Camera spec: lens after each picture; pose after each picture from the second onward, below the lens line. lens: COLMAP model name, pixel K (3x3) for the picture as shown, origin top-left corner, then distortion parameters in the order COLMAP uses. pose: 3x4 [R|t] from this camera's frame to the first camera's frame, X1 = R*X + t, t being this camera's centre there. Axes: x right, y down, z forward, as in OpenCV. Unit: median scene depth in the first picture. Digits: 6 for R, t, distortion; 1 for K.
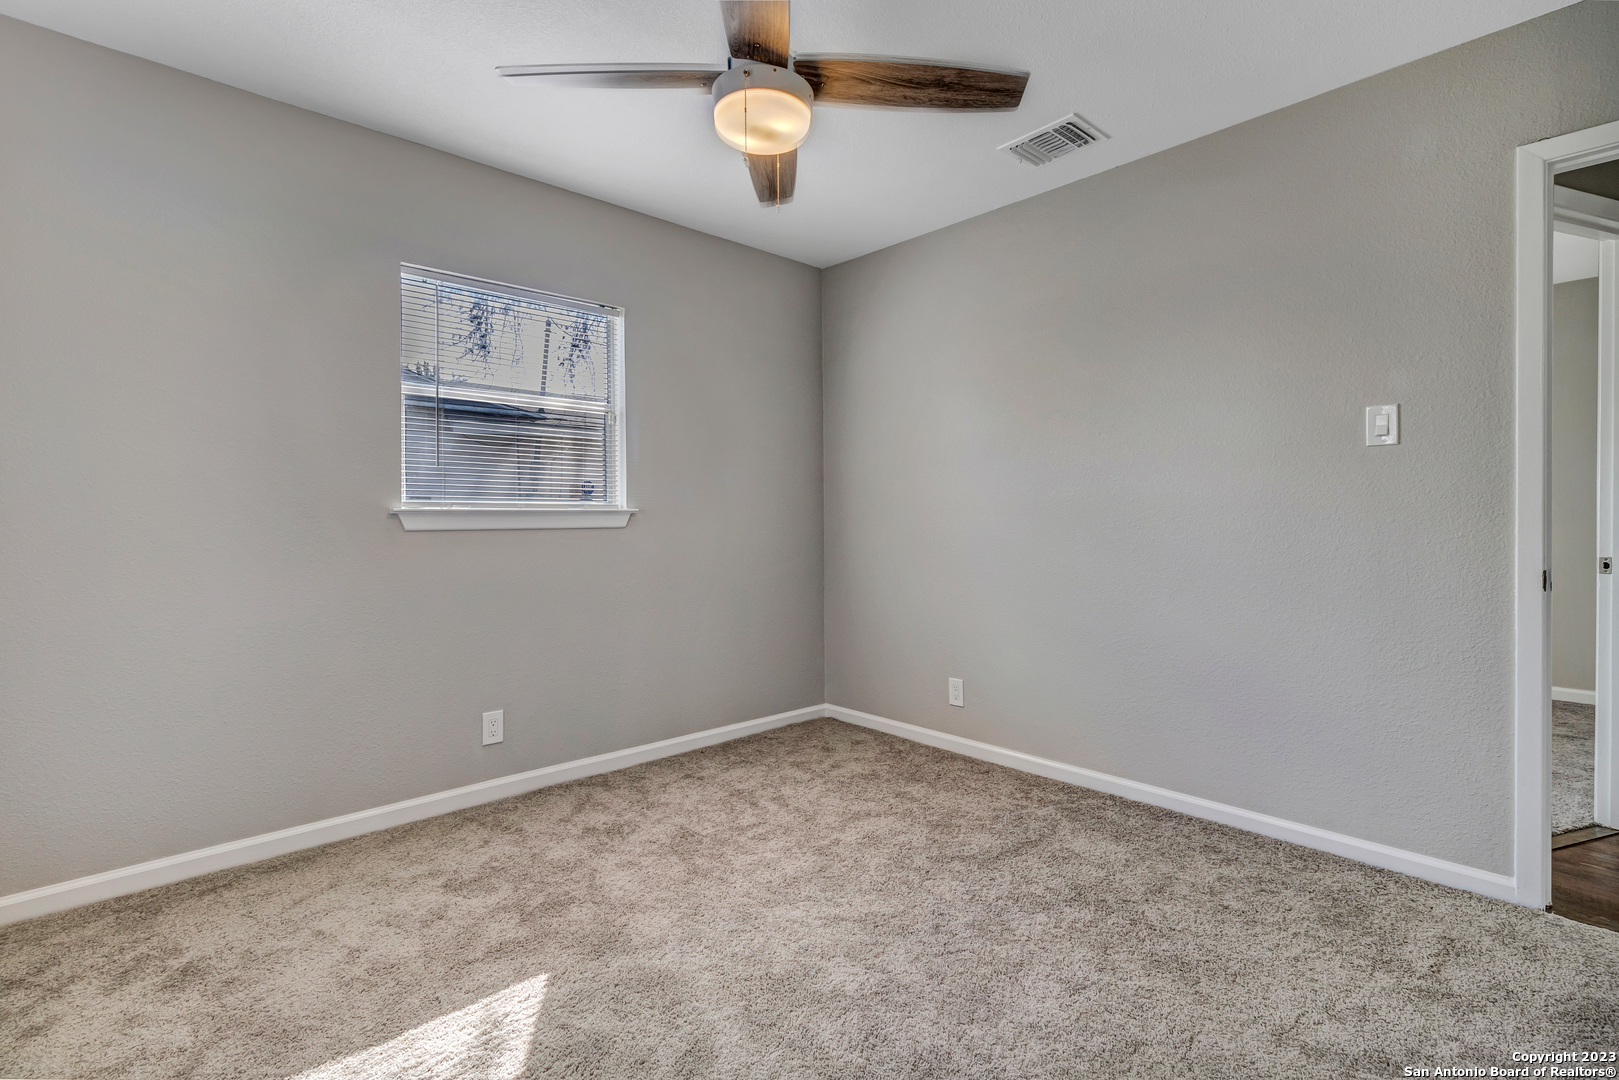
lens RADIAL K [[760.5, 0, 815.4], [0, 760.5, 525.8], [0, 0, 1]] dist [-0.000675, 0.000516]
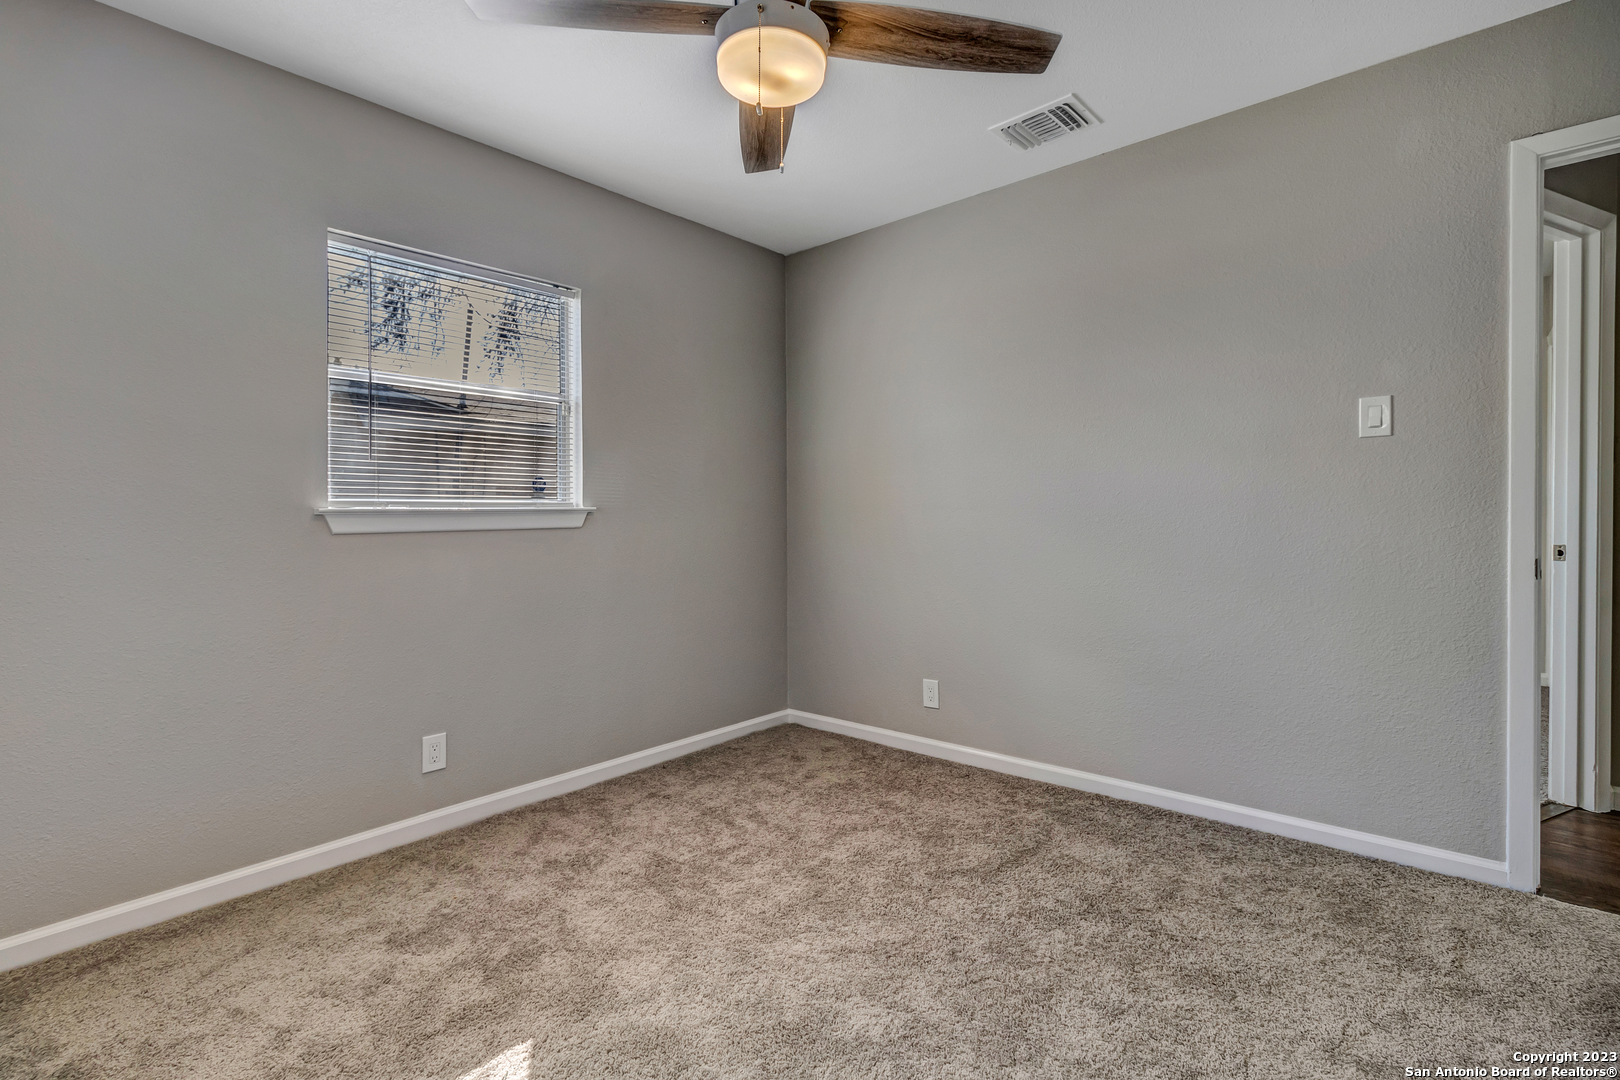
lens RADIAL K [[760.8, 0, 825.5], [0, 760.8, 522.7], [0, 0, 1]] dist [-0.000393, 0.000769]
pose [[0.994143, -0.011061, 0.107505, -0.080528], [0.011242, 0.999936, -0.001071, 0.000592], [-0.107486, 0.002273, 0.994204, 0.081454]]
